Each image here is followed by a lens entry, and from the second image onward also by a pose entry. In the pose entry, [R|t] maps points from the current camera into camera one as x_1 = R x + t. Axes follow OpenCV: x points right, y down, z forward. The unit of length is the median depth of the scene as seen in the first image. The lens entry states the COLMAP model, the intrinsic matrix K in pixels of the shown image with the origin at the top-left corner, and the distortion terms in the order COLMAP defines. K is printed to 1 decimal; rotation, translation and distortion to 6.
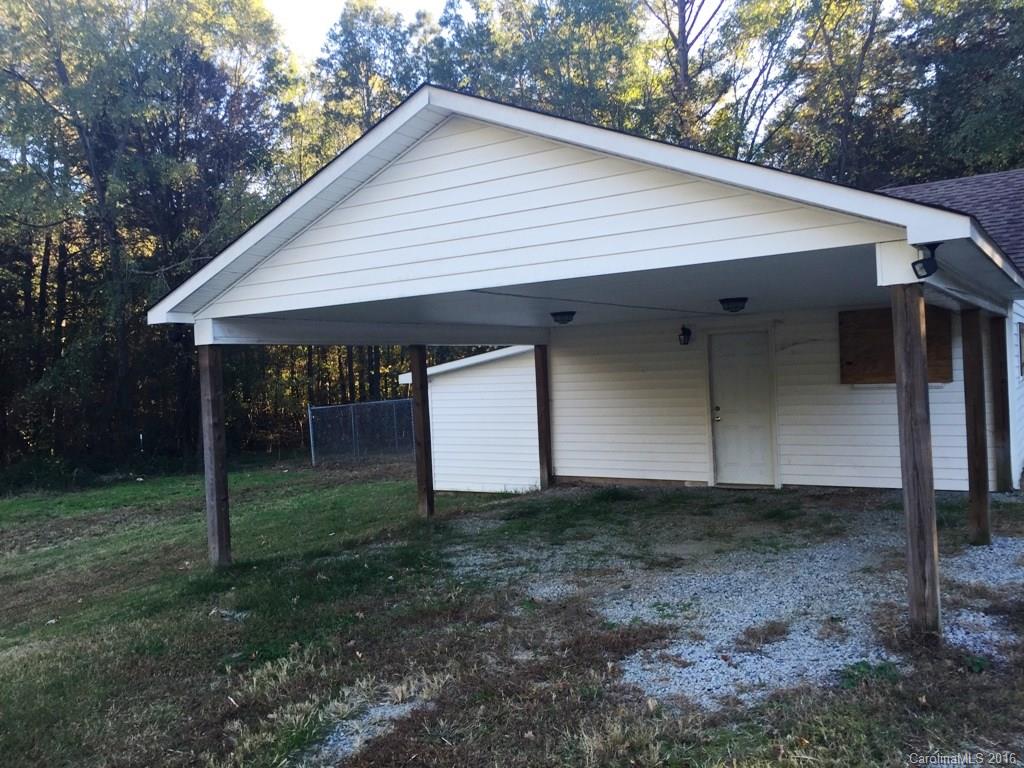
lens RADIAL K [[861.3, 0, 512.0], [0, 861.3, 384.0], [0, 0, 1]] dist [0.014860, 0.000612]
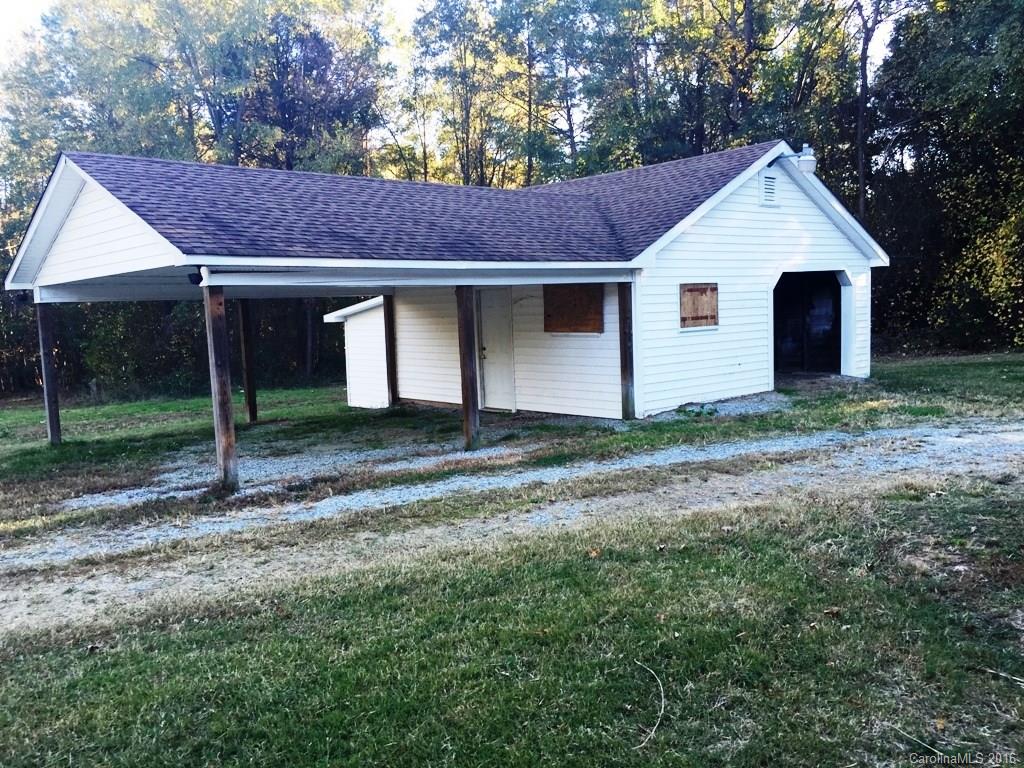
lens RADIAL K [[871.5, 0, 512.0], [0, 871.5, 384.0], [0, 0, 1]] dist [0.031101, -0.005358]
pose [[0.963191, 0.033762, -0.266689, 0.601324], [-0.011082, 0.996225, 0.086094, -0.029654], [0.268589, -0.079970, 0.959930, -0.217838]]
